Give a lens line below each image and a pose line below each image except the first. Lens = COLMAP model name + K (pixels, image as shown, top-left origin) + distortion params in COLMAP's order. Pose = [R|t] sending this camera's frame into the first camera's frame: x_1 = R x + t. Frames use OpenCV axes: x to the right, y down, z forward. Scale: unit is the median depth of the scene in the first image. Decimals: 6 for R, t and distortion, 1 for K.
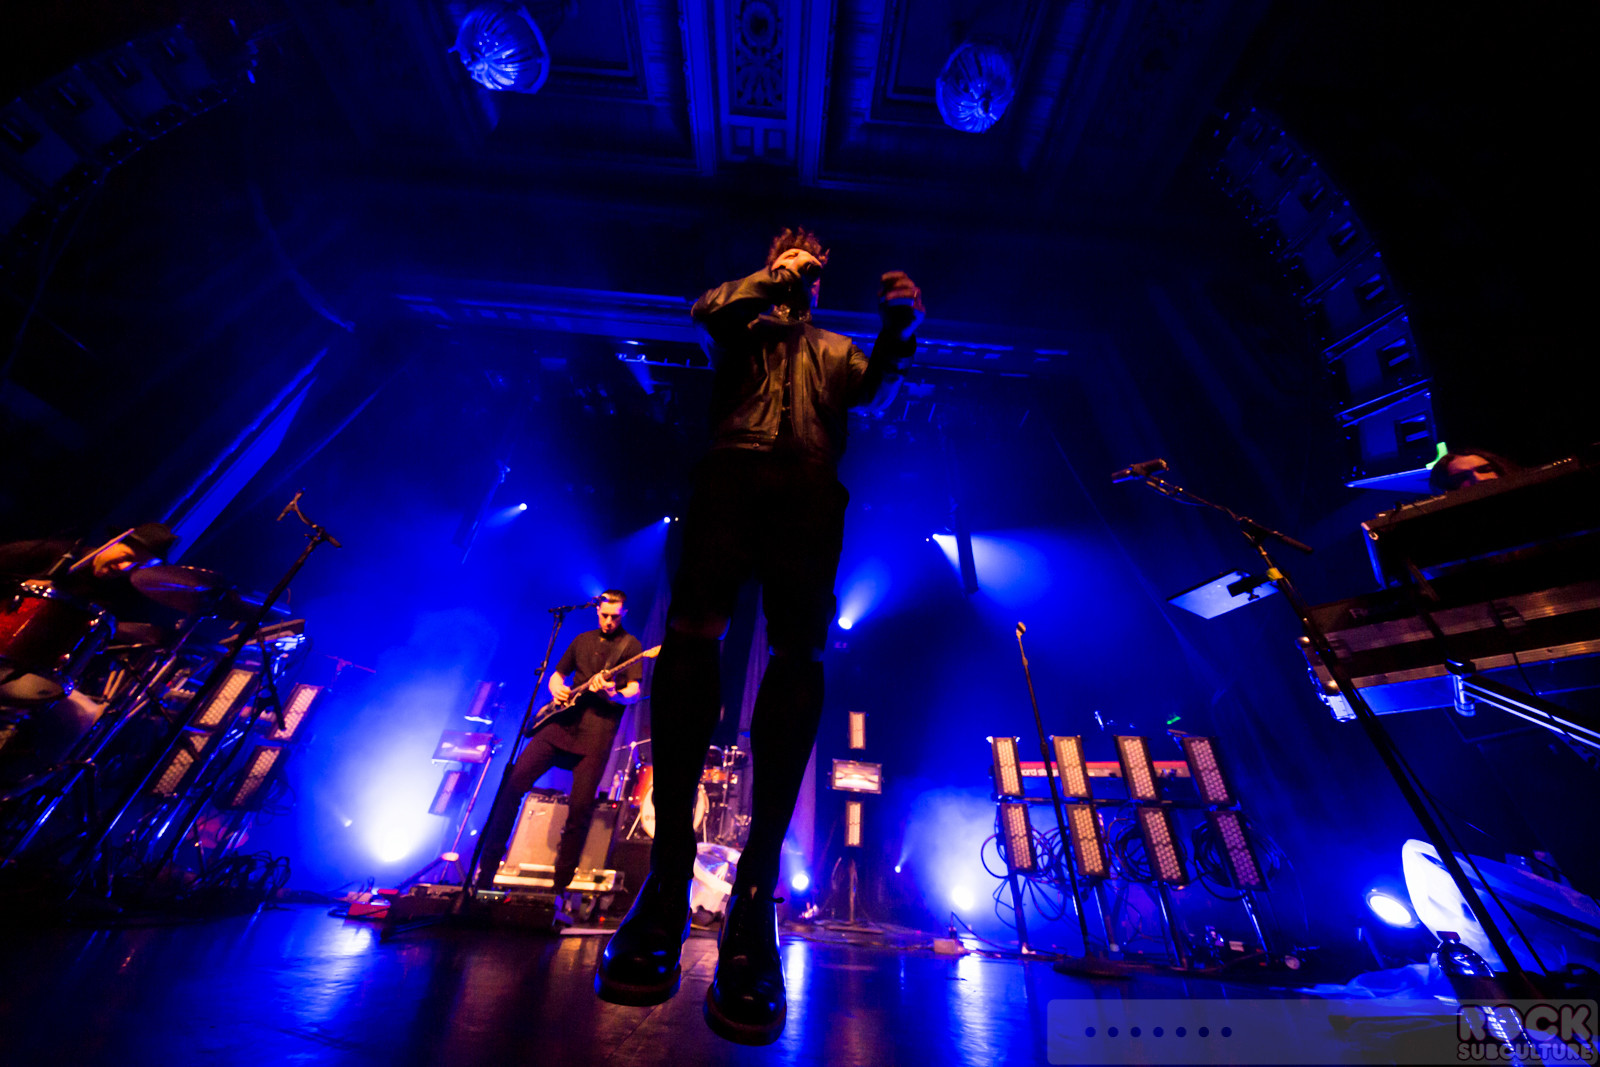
lens RADIAL K [[503.5, 0, 795.0], [0, 503.5, 533.0], [0, 0, 1]] dist [-0.001283, -0.002062]
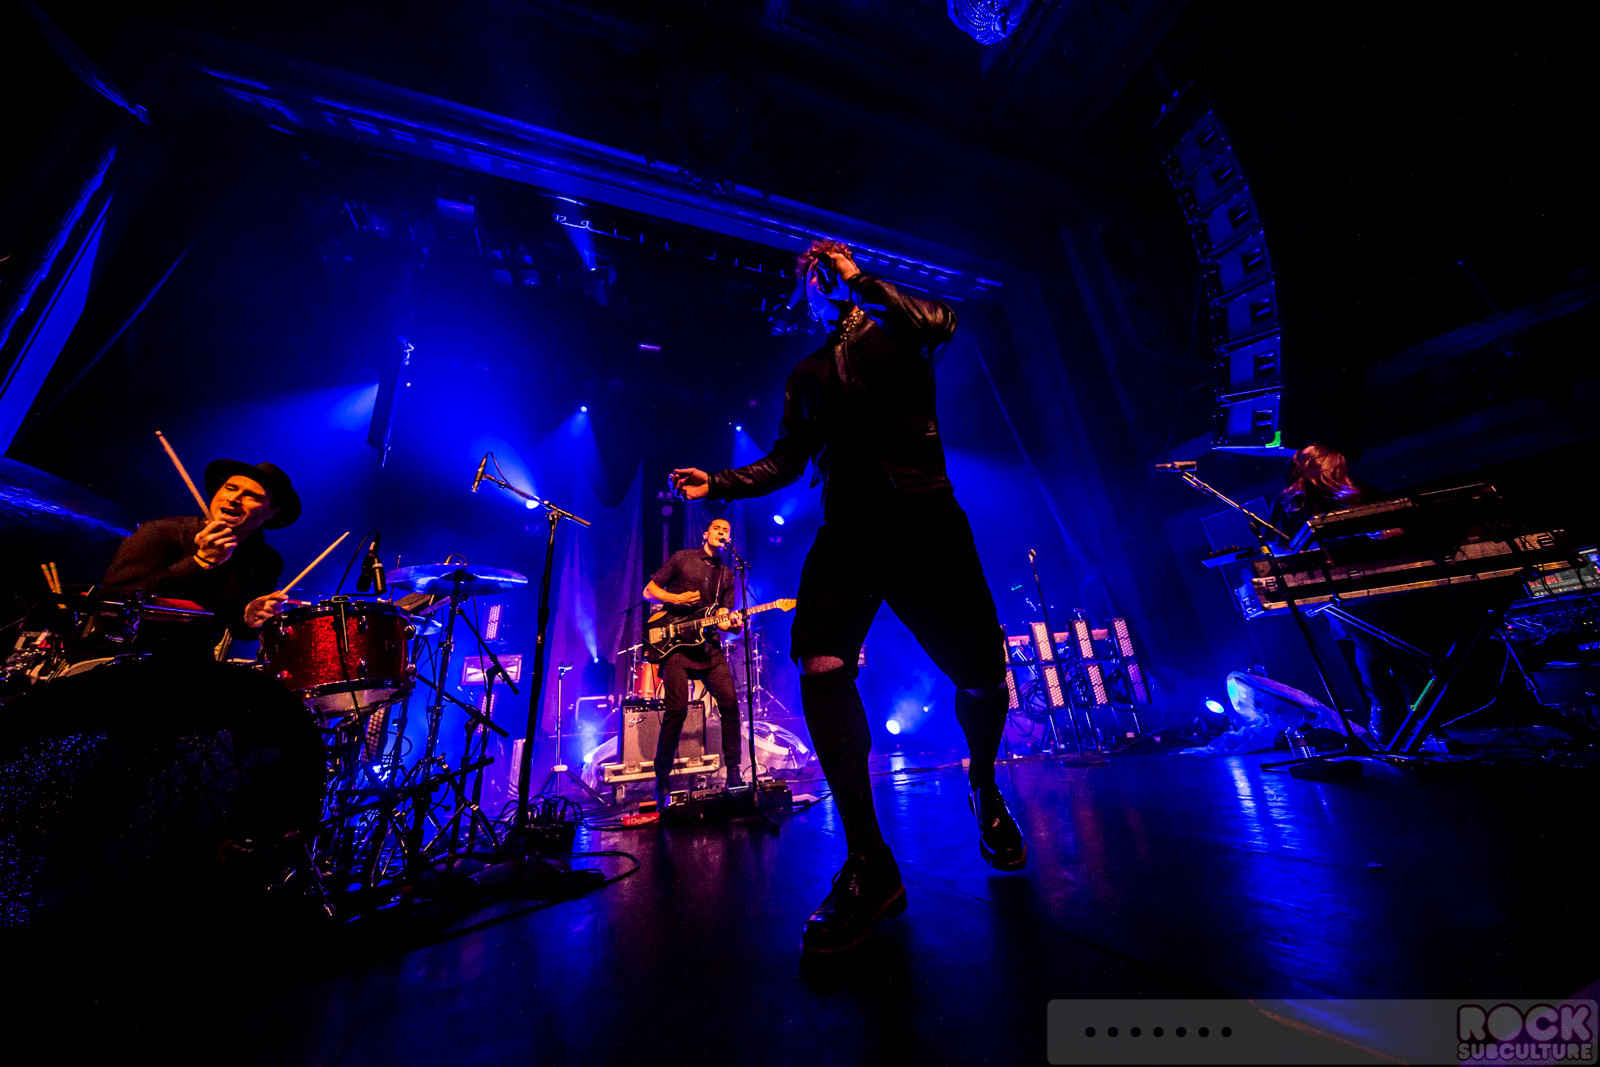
lens RADIAL K [[503.5, 0, 796.4], [0, 503.5, 533.2], [0, 0, 1]] dist [-0.001283, -0.002062]
pose [[0.949045, -0.024909, 0.314156, -0.516985], [-0.054092, 0.969202, 0.240253, -0.138078], [-0.310465, -0.245004, 0.918469, -0.038934]]
